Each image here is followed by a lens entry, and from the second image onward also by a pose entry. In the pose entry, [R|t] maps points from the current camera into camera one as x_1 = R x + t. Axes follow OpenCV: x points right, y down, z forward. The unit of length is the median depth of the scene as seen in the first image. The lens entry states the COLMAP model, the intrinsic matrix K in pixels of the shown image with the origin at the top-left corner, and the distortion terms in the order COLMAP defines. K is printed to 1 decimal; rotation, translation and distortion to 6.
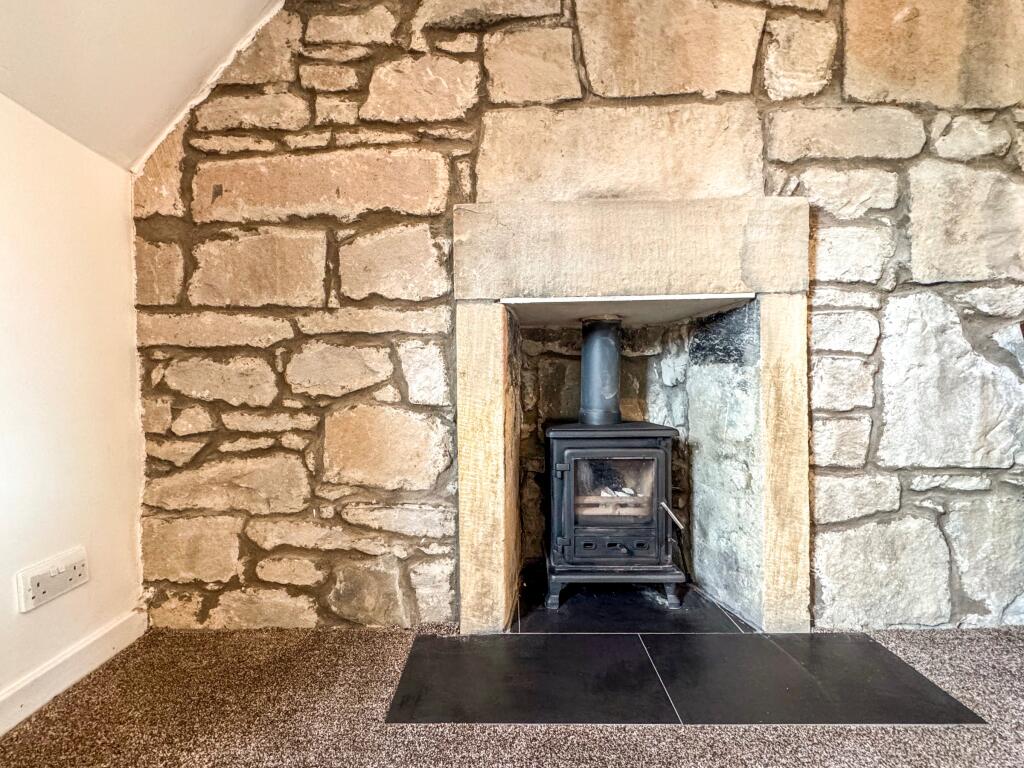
lens RADIAL K [[429.3, 0, 495.9], [0, 429.3, 390.7], [0, 0, 1]] dist [-0.000707, -0.000015]
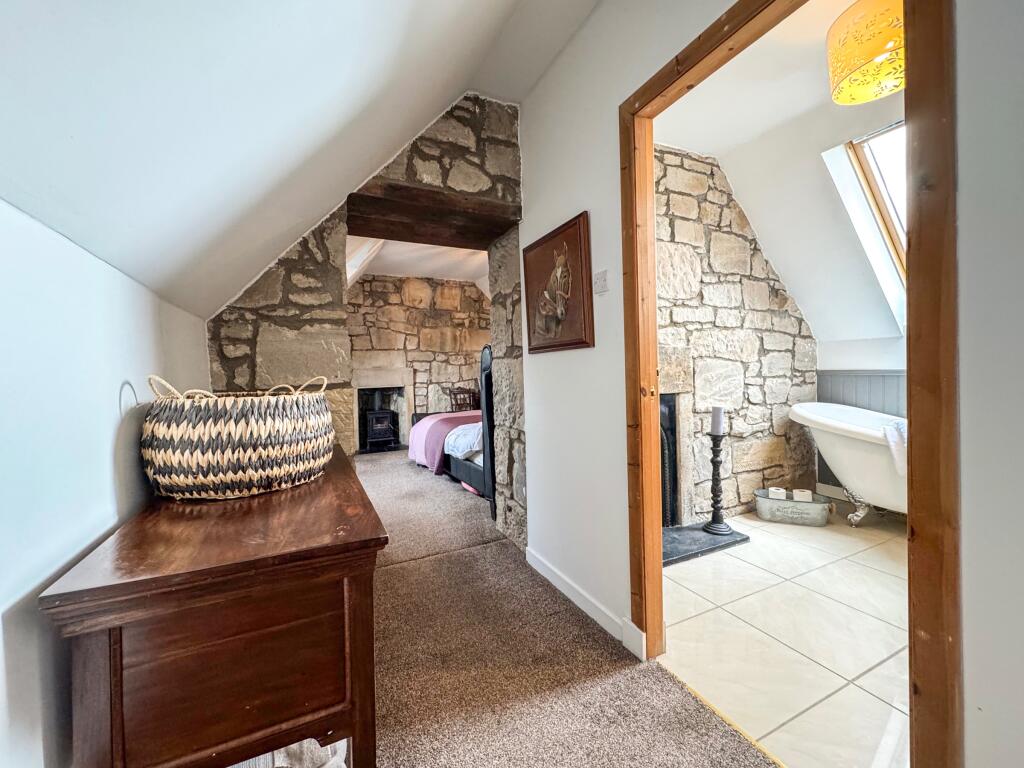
lens RADIAL K [[425.1, 0, 512.0], [0, 425.1, 384.0], [0, 0, 1]] dist [-0.001713, 0.000088]
pose [[0.888488, -0.021478, 0.458397, -0.672786], [0.021883, 0.999751, 0.004428, -0.229557], [-0.458378, 0.006097, 0.888736, -4.436234]]
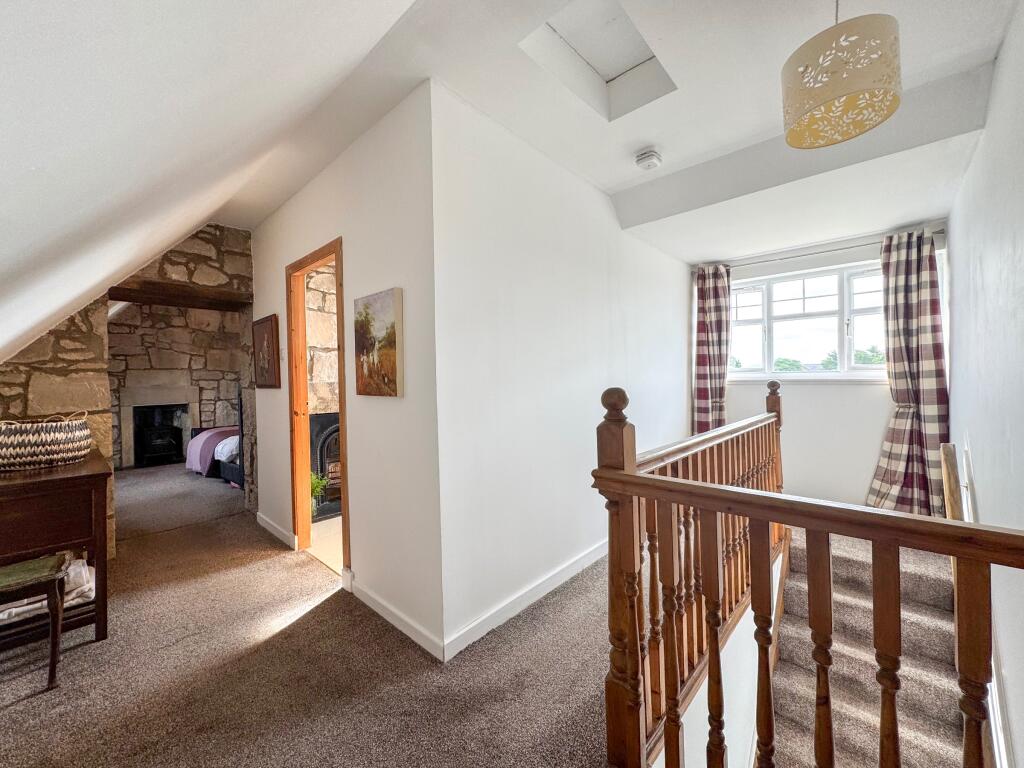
lens RADIAL K [[414.3, 0, 512.0], [0, 414.3, 384.0], [0, 0, 1]] dist [-0.002567, 0.001270]
pose [[0.659819, -0.009055, 0.751370, -0.738628], [0.024570, 0.999653, -0.009529, -0.307407], [-0.751023, 0.024749, 0.659812, -6.033437]]
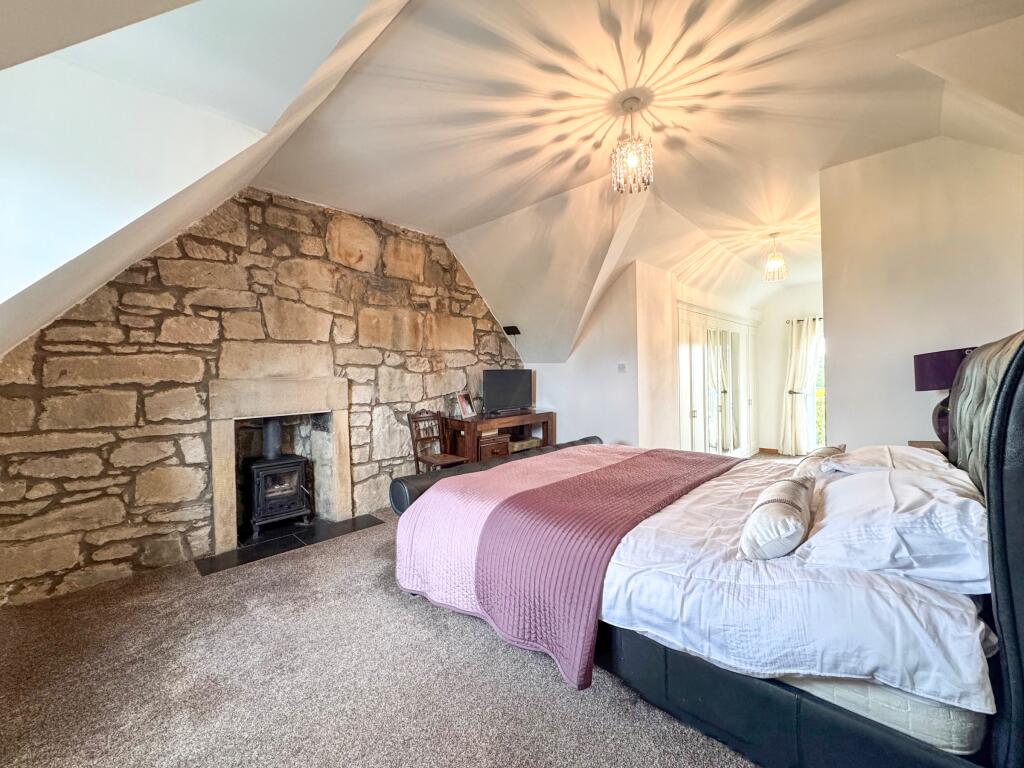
lens RADIAL K [[414.3, 0, 512.0], [0, 414.3, 384.0], [0, 0, 1]] dist [-0.002567, 0.001270]
pose [[0.677606, -0.013247, 0.735306, -0.649264], [0.026364, 0.999633, -0.006286, -0.343362], [-0.734953, 0.023645, 0.677706, -1.837716]]
